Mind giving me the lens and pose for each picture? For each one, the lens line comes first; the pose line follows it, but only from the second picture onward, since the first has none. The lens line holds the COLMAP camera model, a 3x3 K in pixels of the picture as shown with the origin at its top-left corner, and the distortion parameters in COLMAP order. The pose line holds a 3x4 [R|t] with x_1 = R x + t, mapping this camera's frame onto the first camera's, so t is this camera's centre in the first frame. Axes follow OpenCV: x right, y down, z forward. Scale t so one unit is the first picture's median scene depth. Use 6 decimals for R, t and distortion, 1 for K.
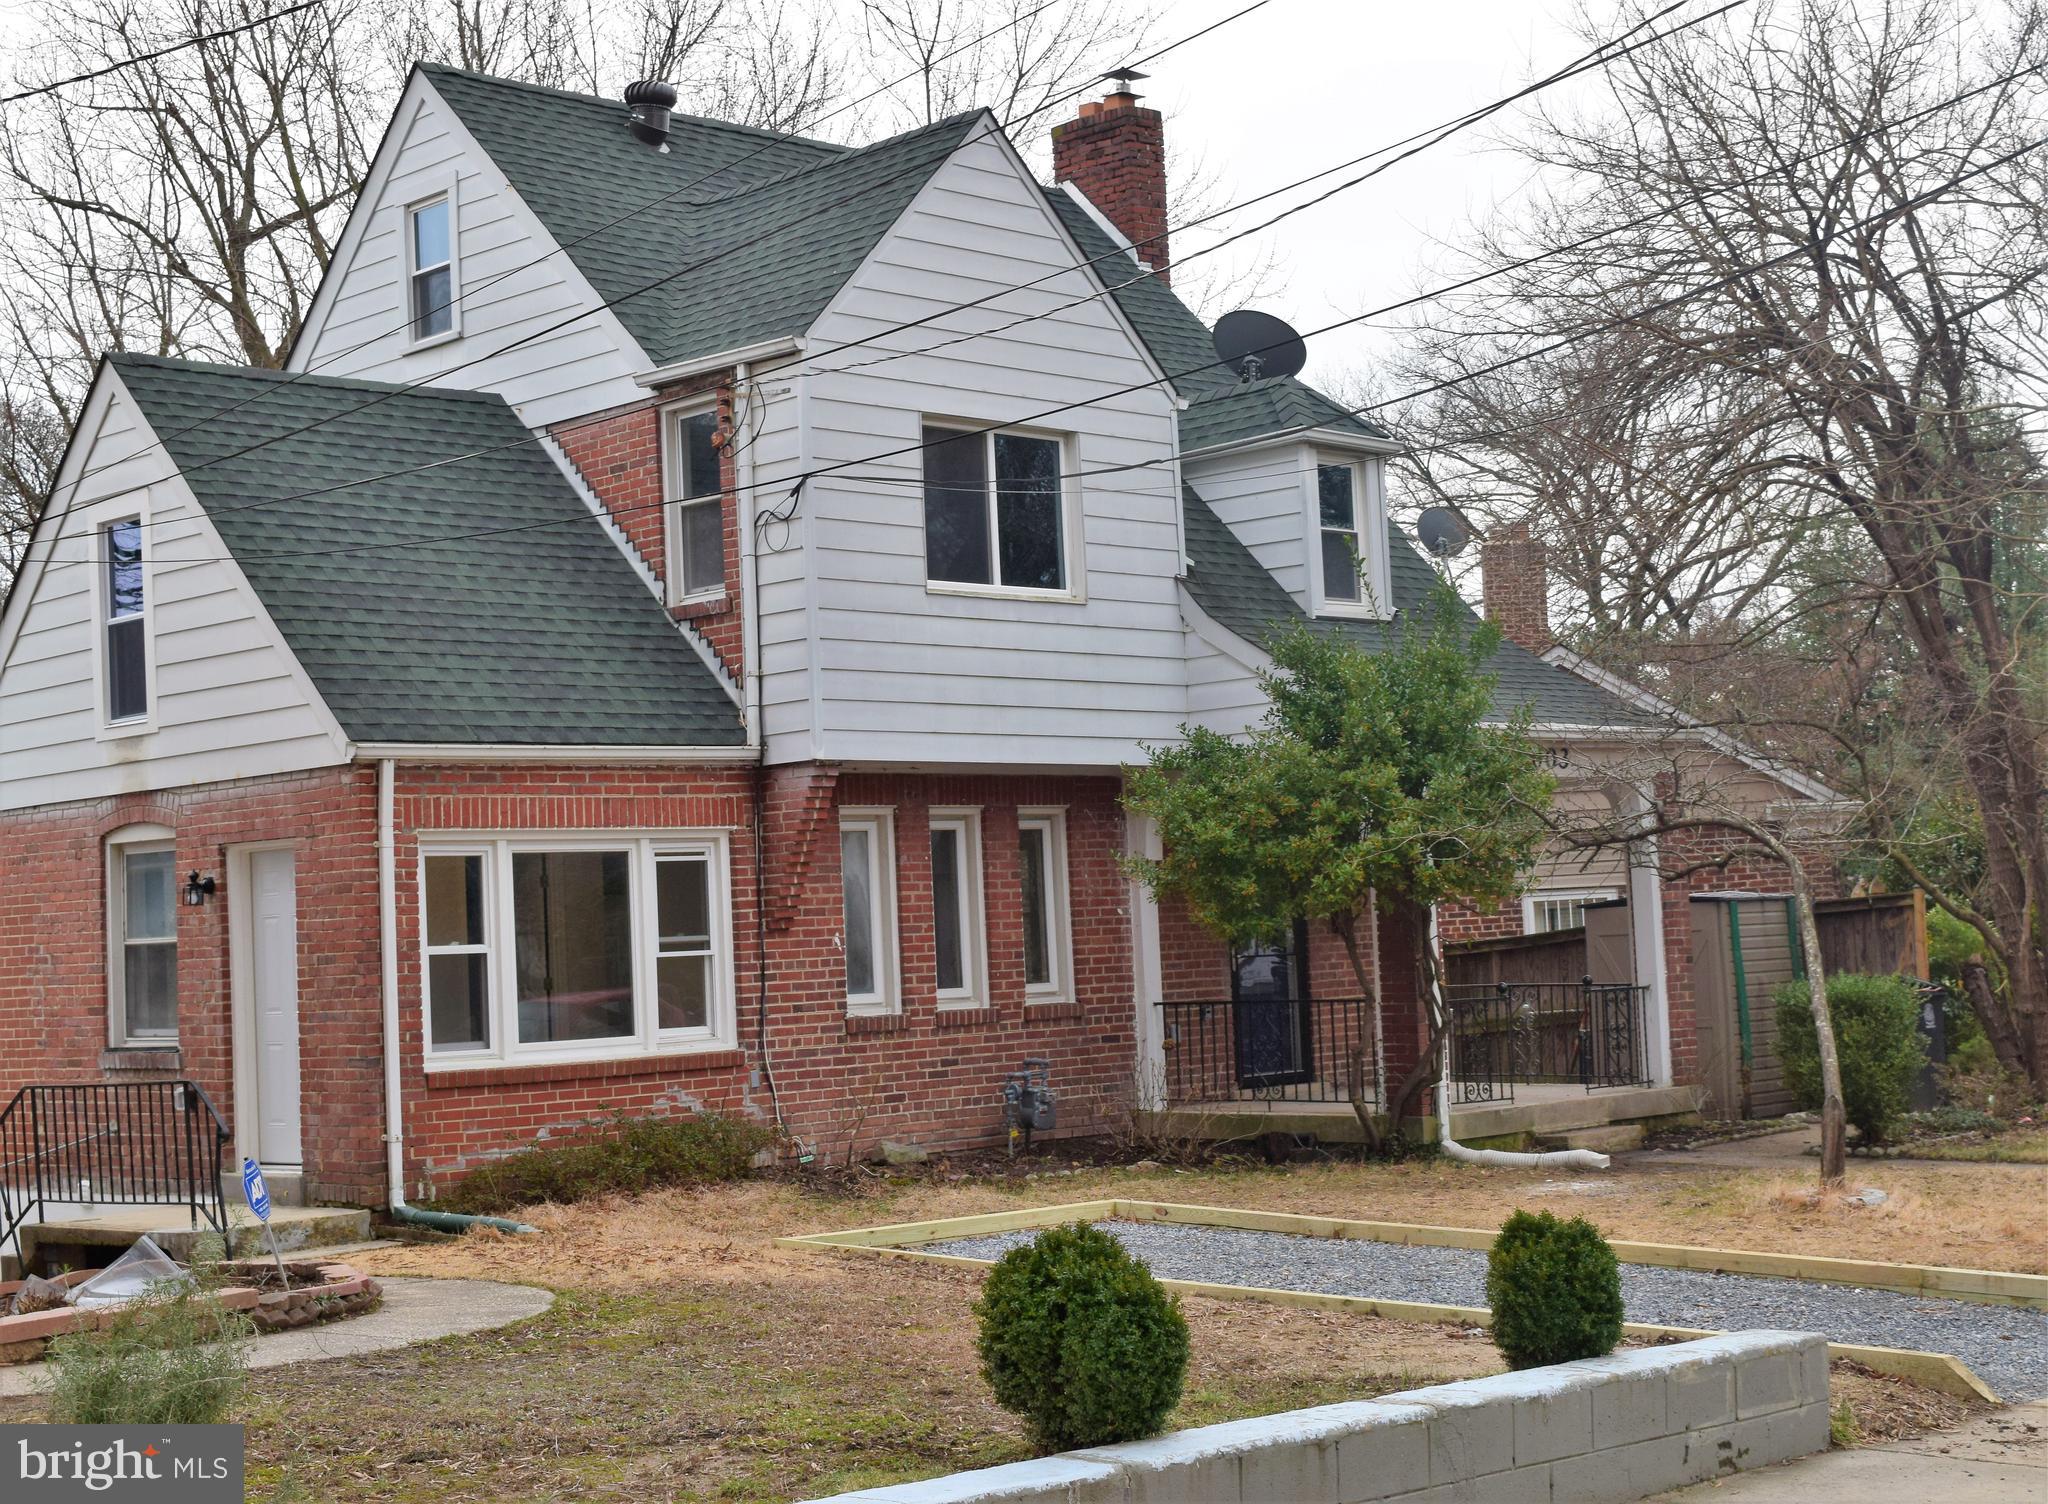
lens RADIAL K [[3186.7, 0, 1027.5], [0, 3186.7, 758.3], [0, 0, 1]] dist [-0.043781, 0.000000]
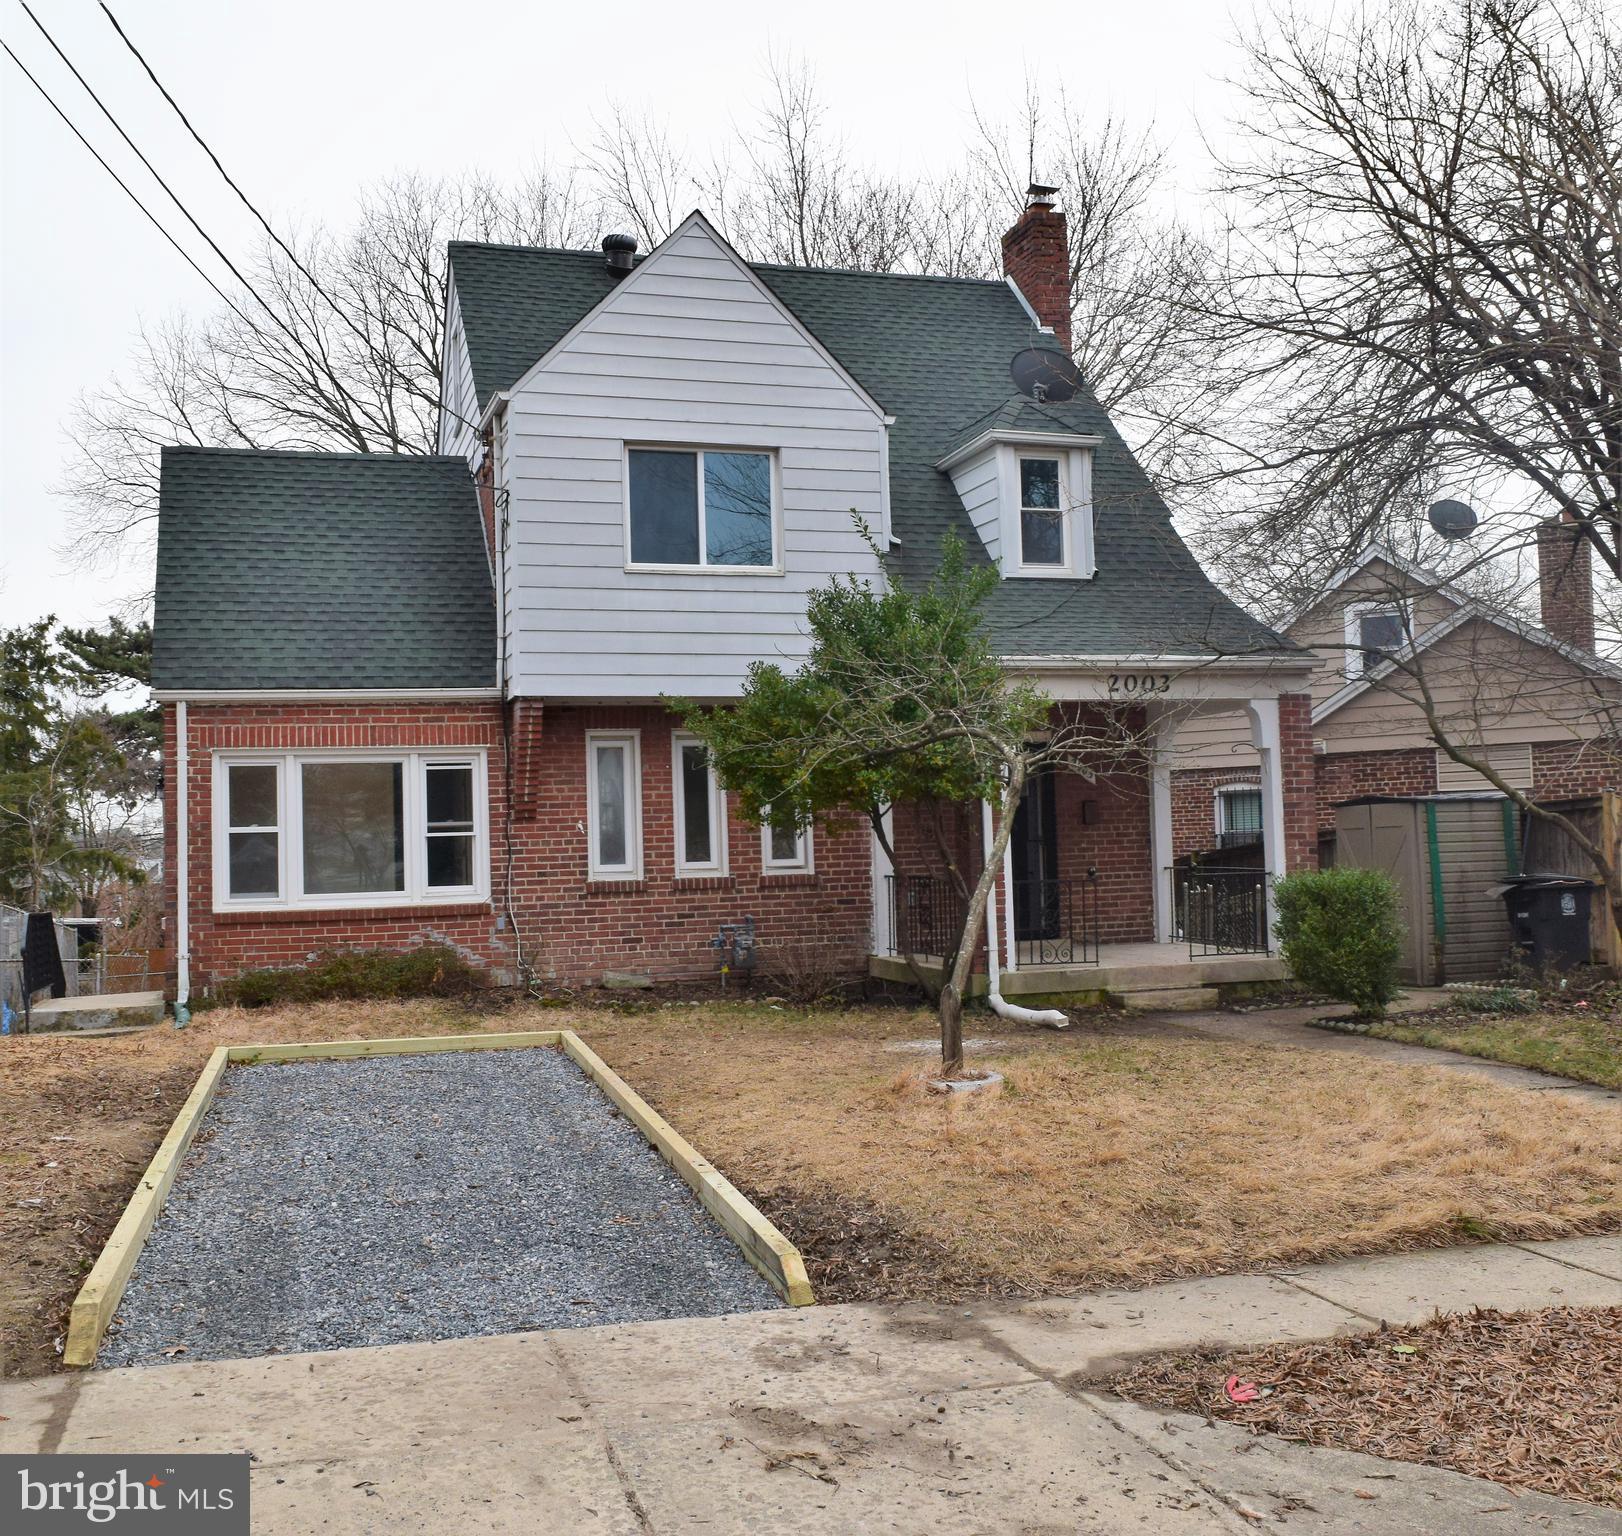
lens RADIAL K [[1787.8, 0, 812.7], [0, 1787.8, 775.1], [0, 0, 1]] dist [-0.022147, 0.000000]
pose [[0.881489, 0.000100, -0.472205, 0.400838], [0.016218, 0.999404, 0.030486, 0.012807], [0.471927, -0.034531, 0.880961, 0.362815]]
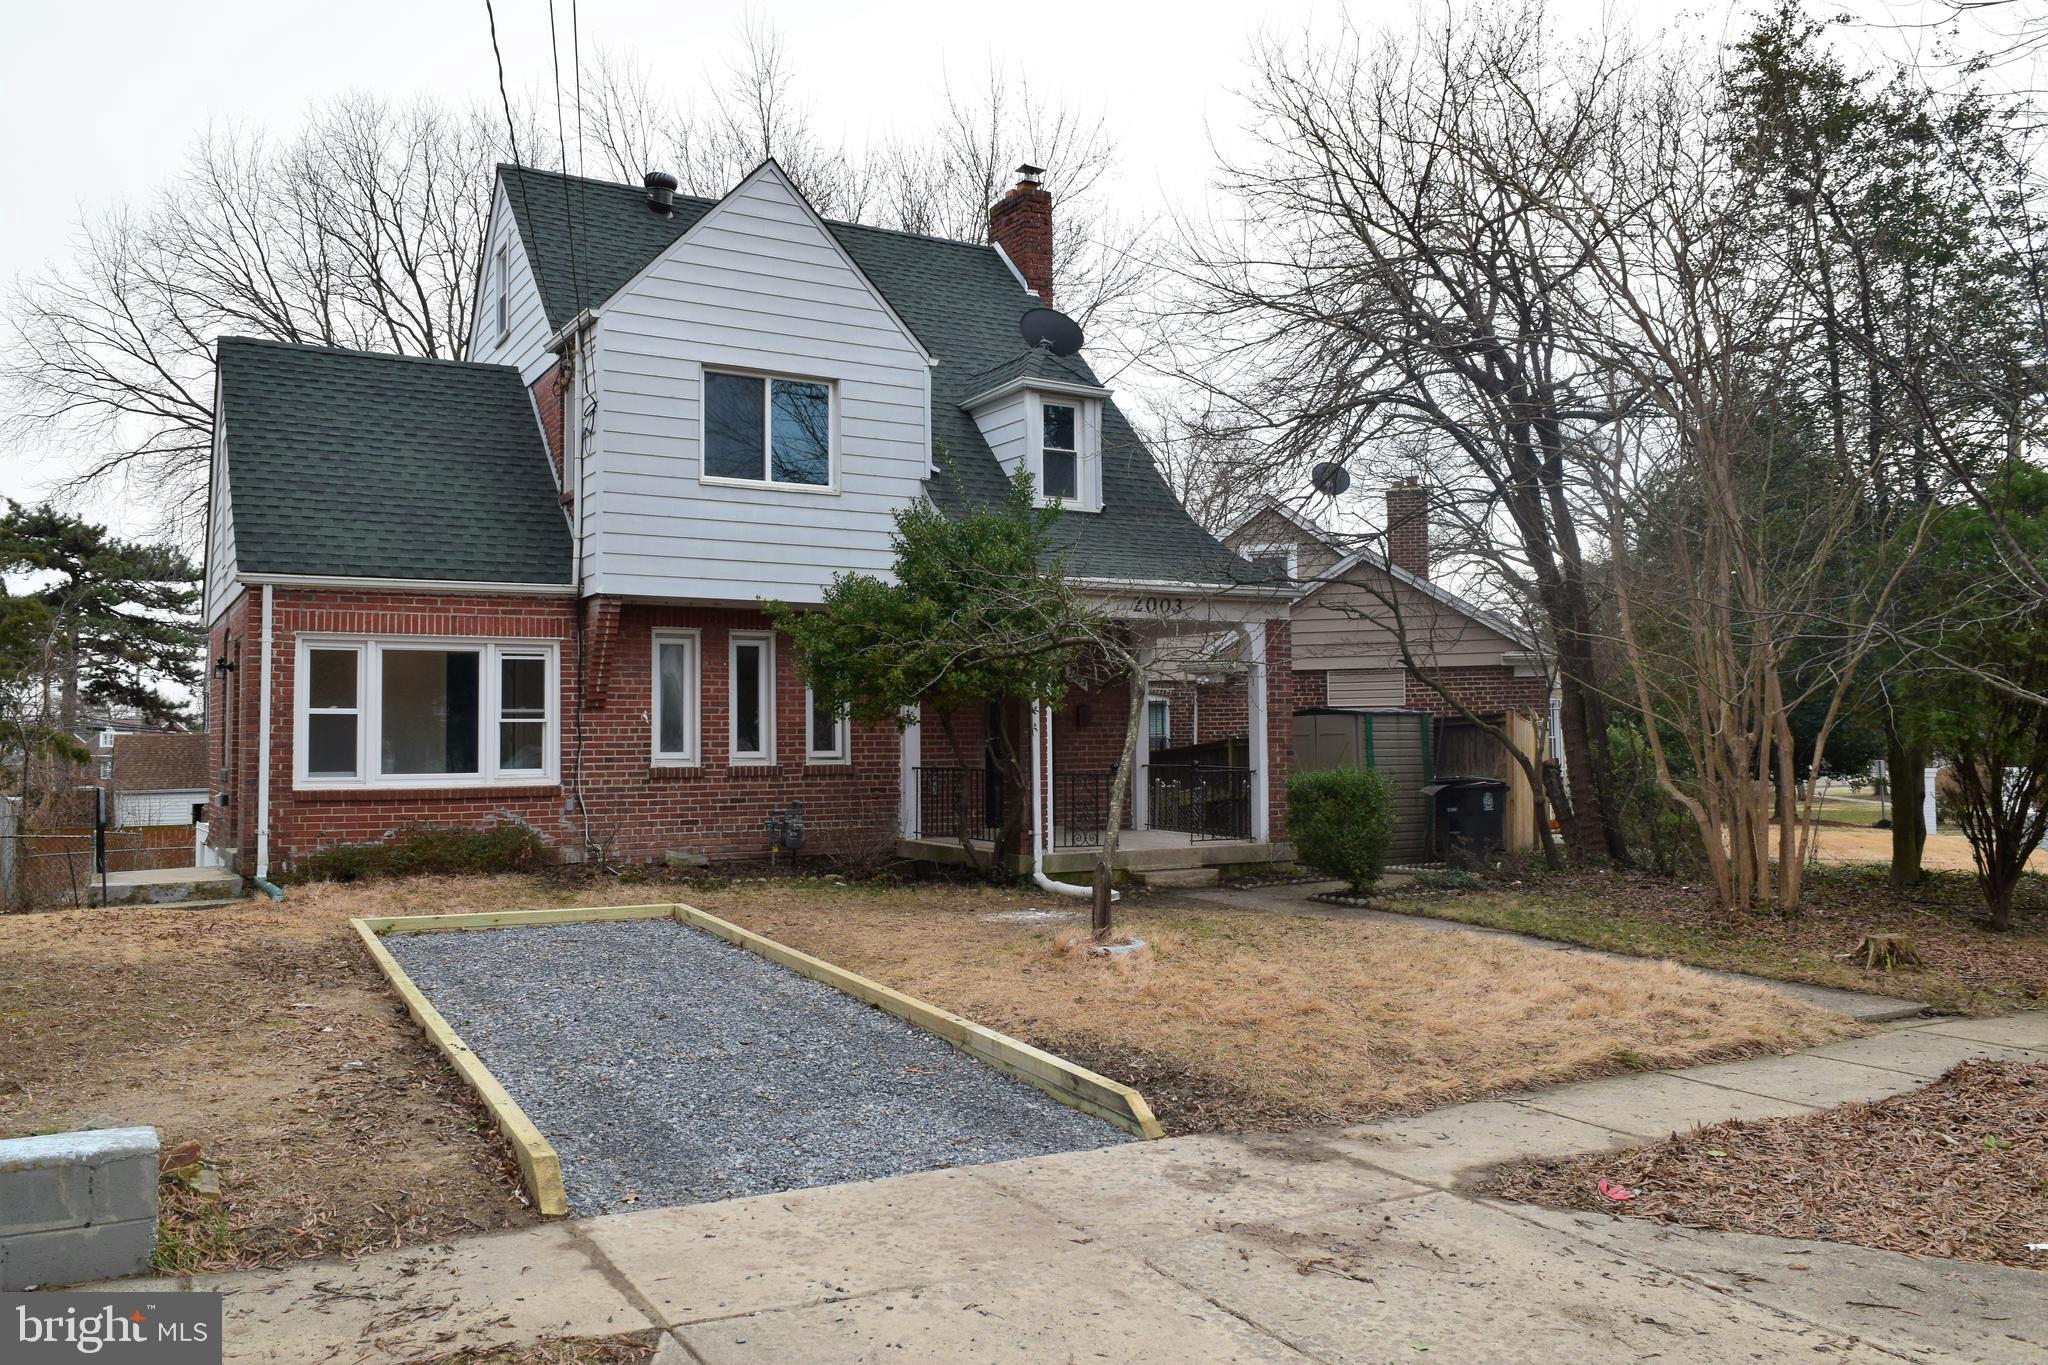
lens RADIAL K [[1592.8, 0, 993.9], [0, 1592.8, 683.4], [0, 0, 1]] dist [-0.022326, 0.003484]
pose [[0.961866, 0.028145, -0.272071, 0.305053], [-0.020712, 0.999331, 0.030155, 0.015732], [0.272738, -0.023370, 0.961805, 0.323263]]
